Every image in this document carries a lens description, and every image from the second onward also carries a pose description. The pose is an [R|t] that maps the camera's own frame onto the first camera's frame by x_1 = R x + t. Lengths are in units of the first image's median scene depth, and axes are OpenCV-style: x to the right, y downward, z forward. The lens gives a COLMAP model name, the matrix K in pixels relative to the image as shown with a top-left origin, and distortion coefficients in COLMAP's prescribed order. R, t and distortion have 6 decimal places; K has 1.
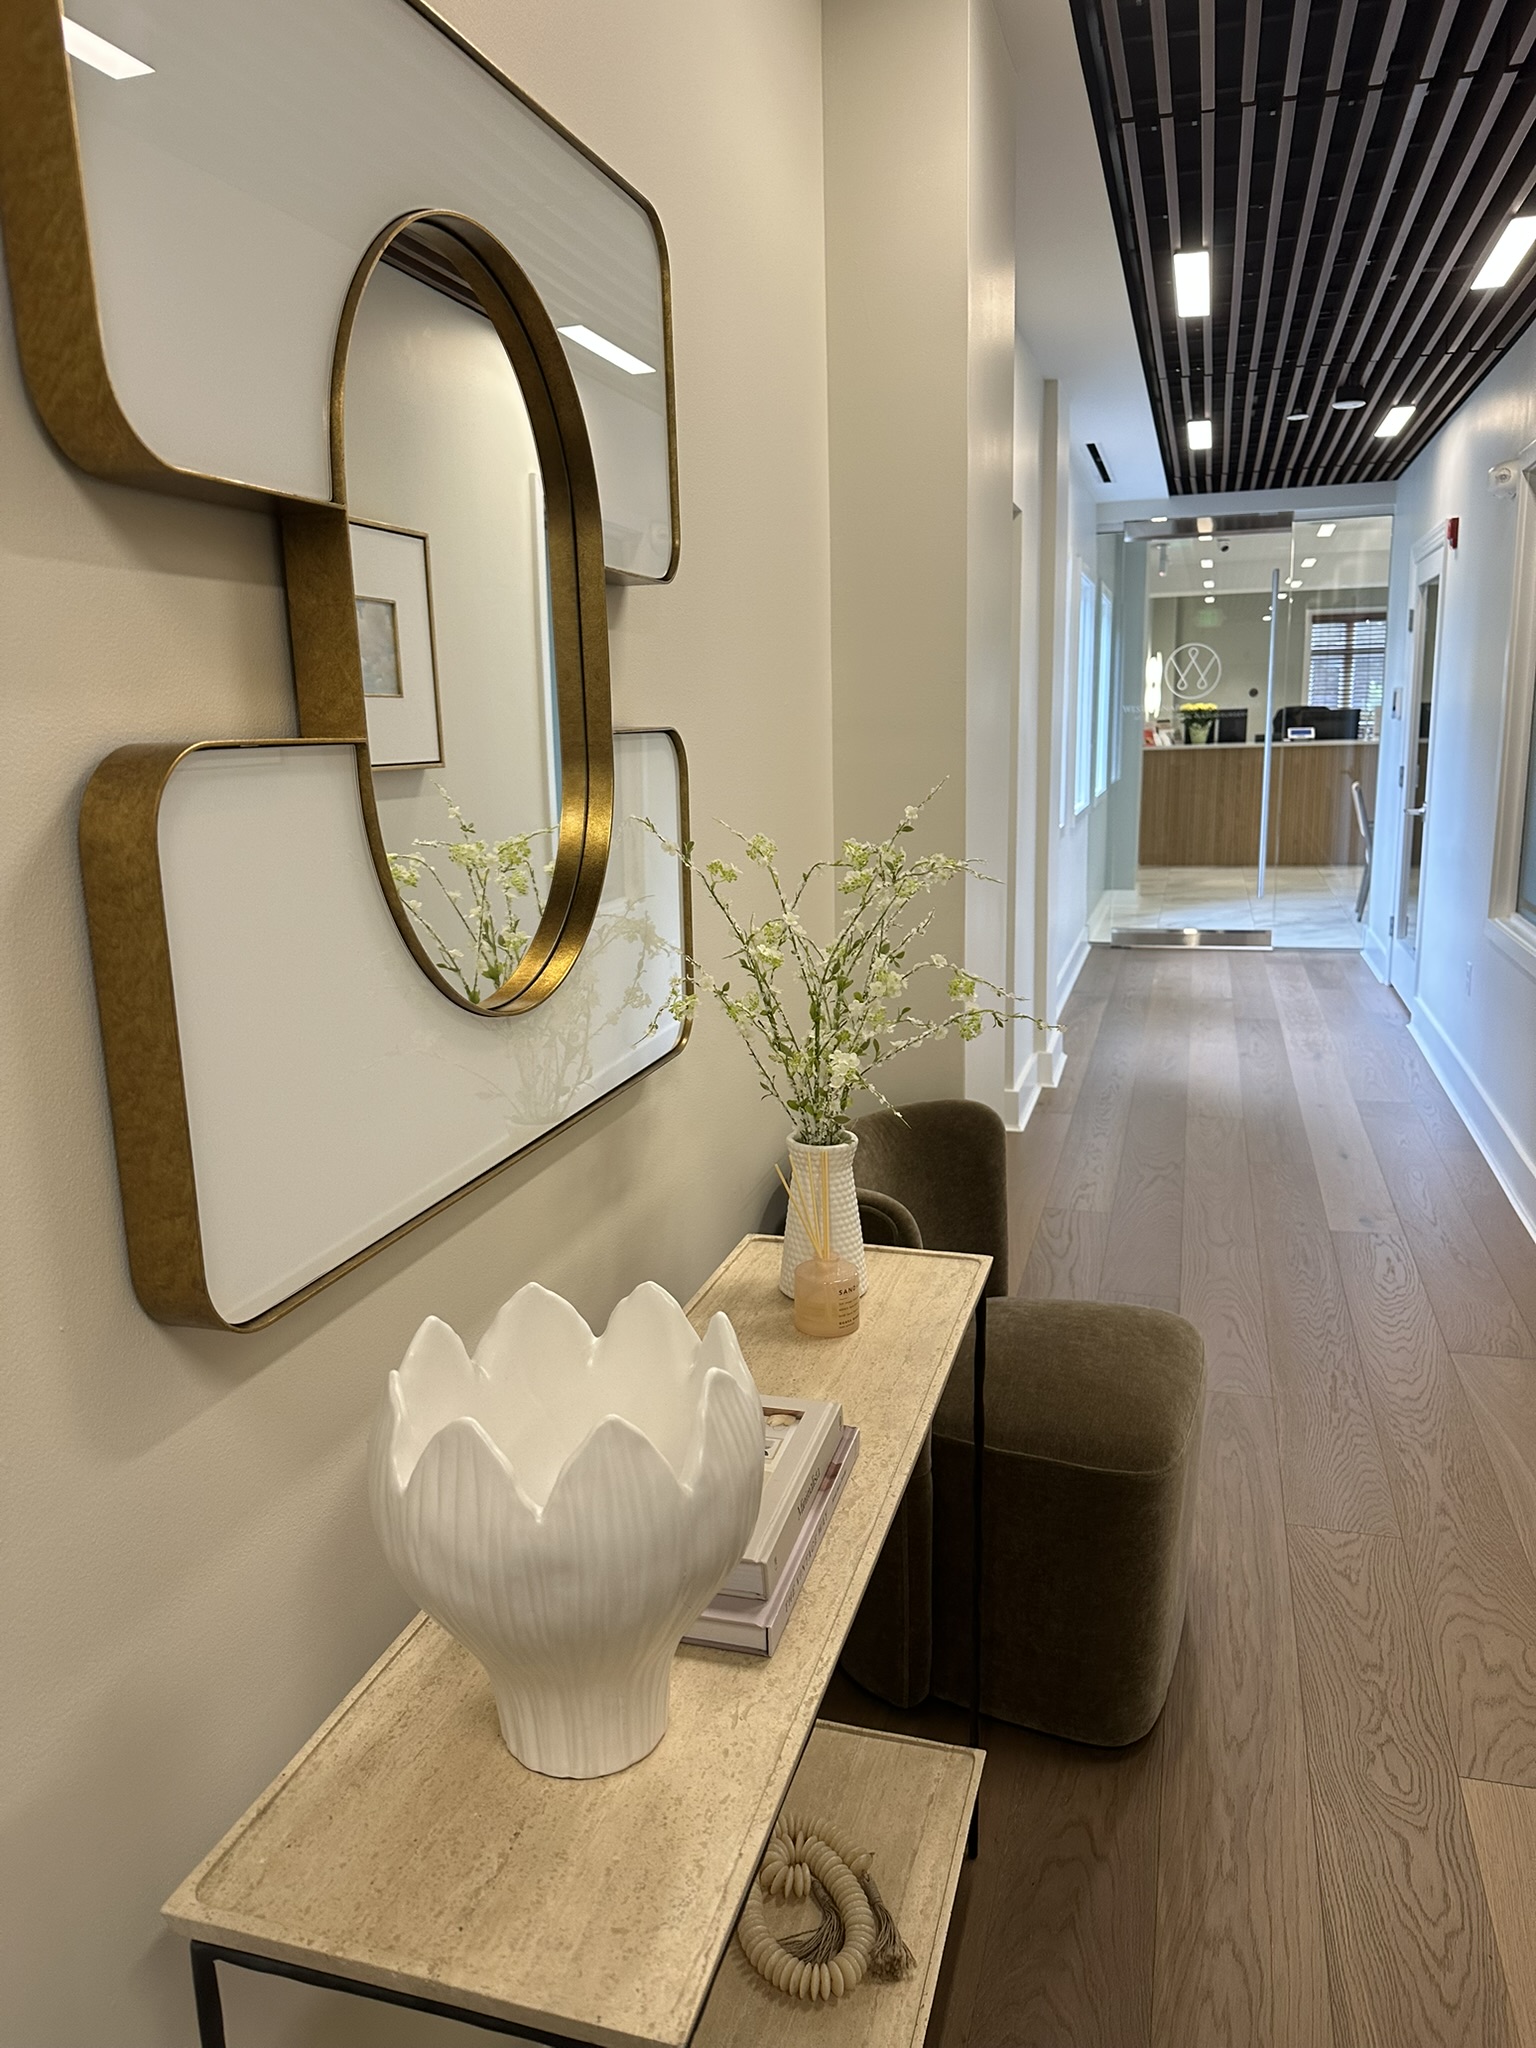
lens RADIAL K [[1398.8, 0, 808.3], [0, 1398.8, 1004.1], [0, 0, 1]] dist [0.037738, -0.046825]
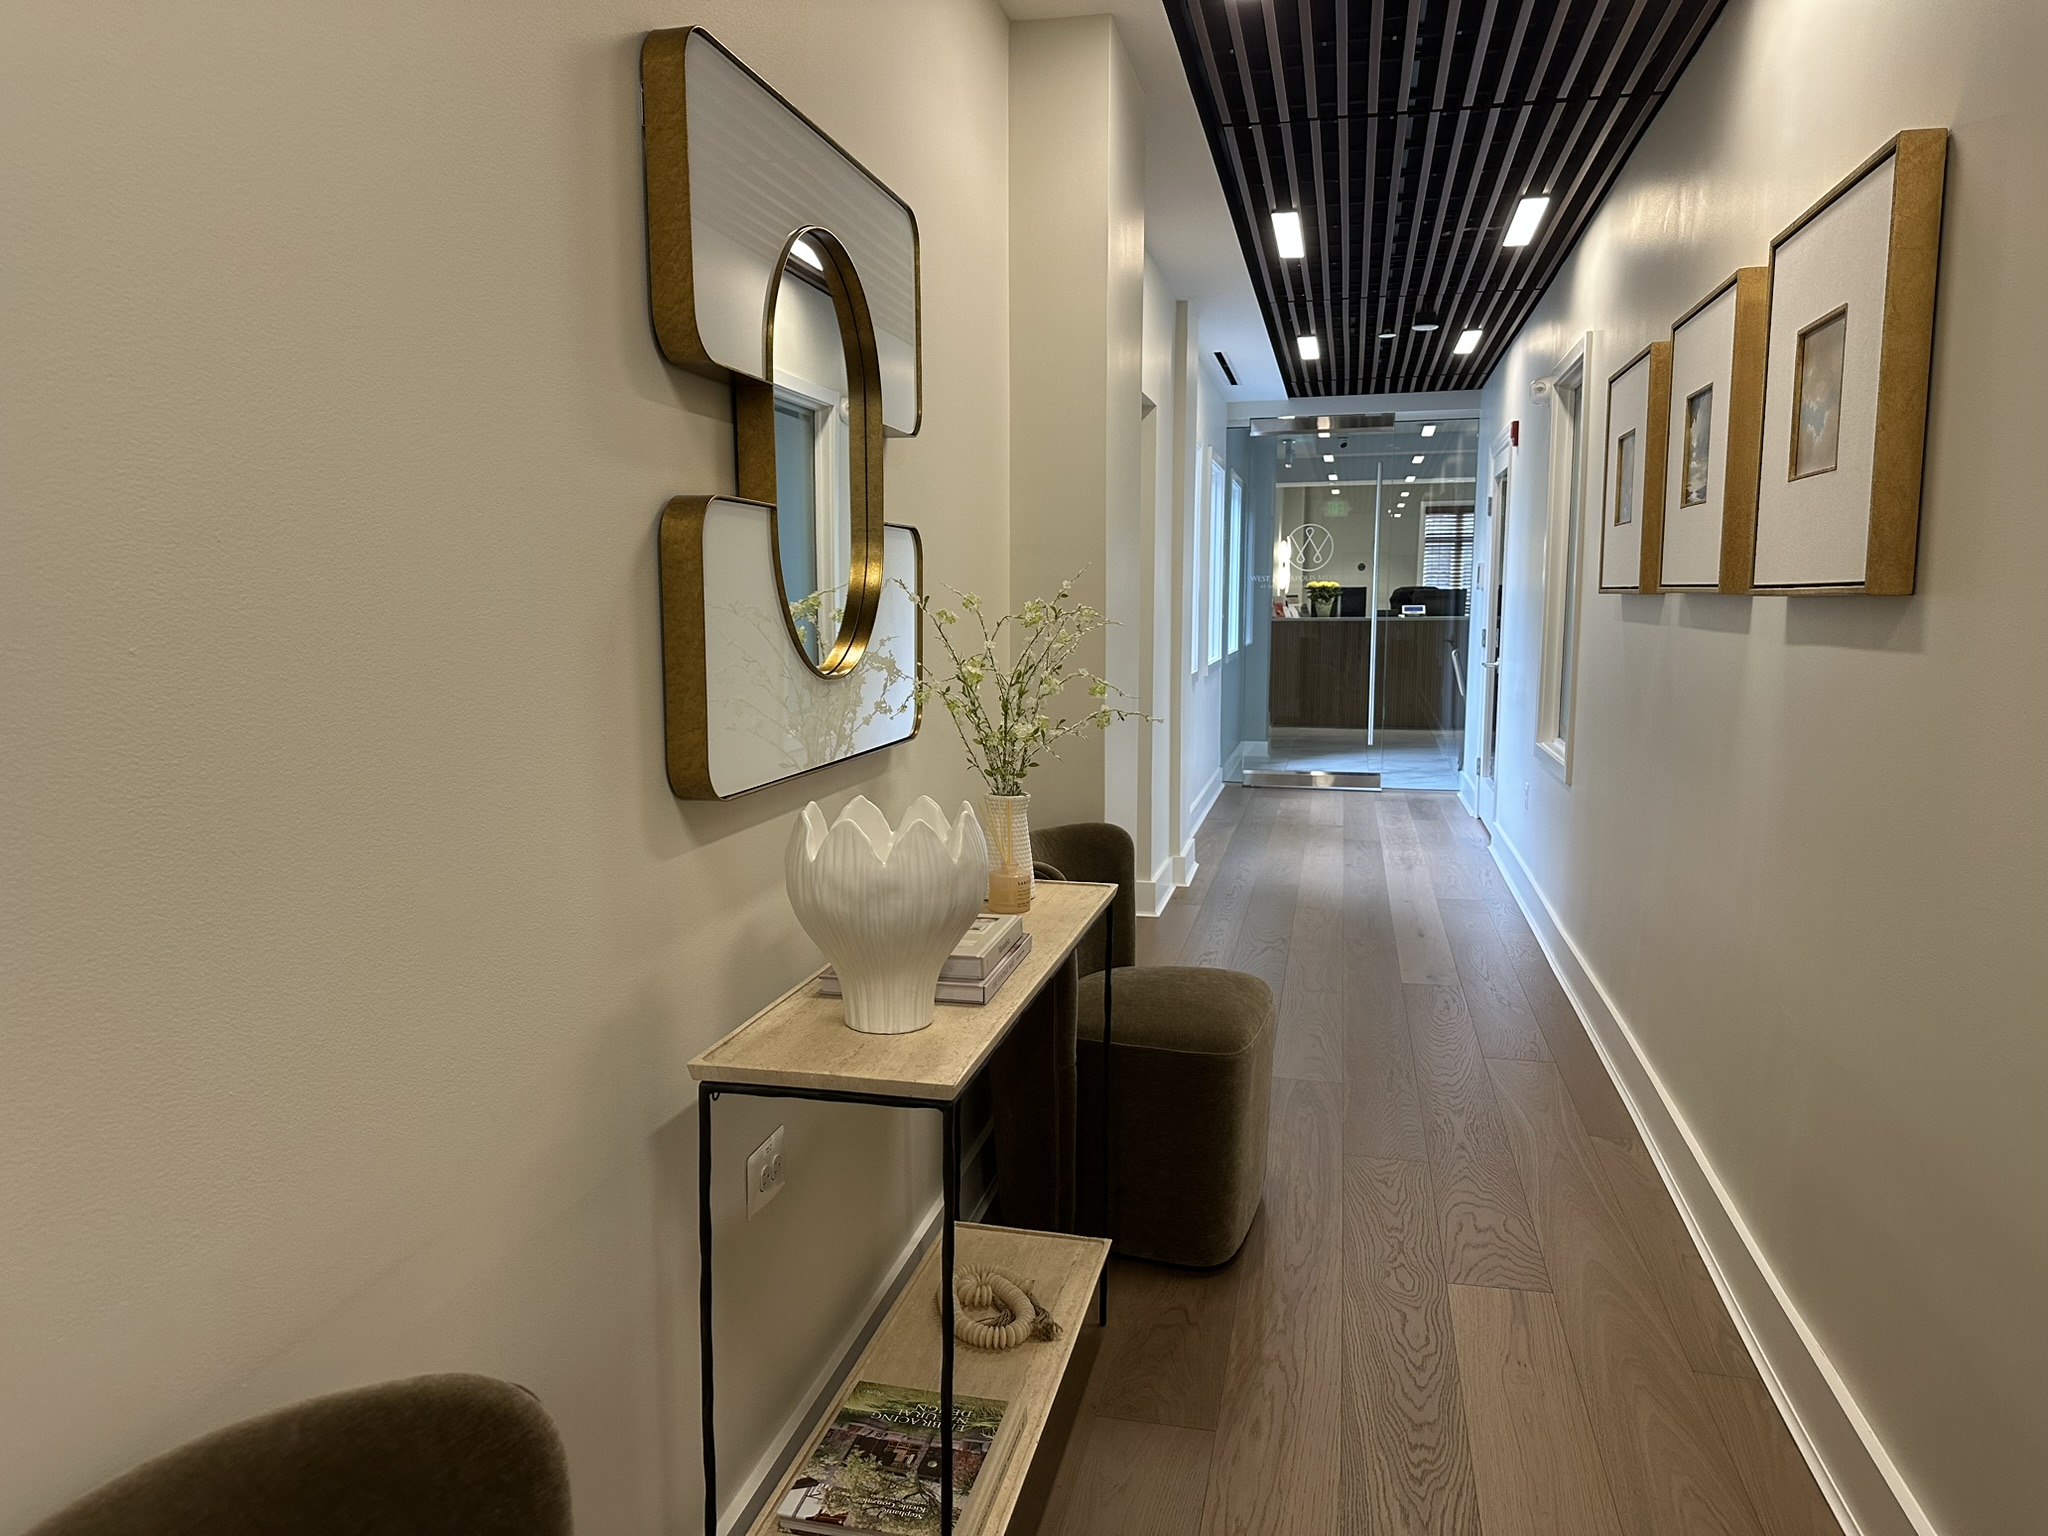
lens RADIAL K [[1398.8, 0, 1026.9], [0, 1398.8, 778.0], [0, 0, 1]] dist [0.037738, -0.046825]
pose [[0.998796, 0.014616, 0.046839, -0.032302], [-0.010924, 0.996883, -0.078129, 0.159325], [-0.047834, 0.077523, 0.995842, -0.424943]]
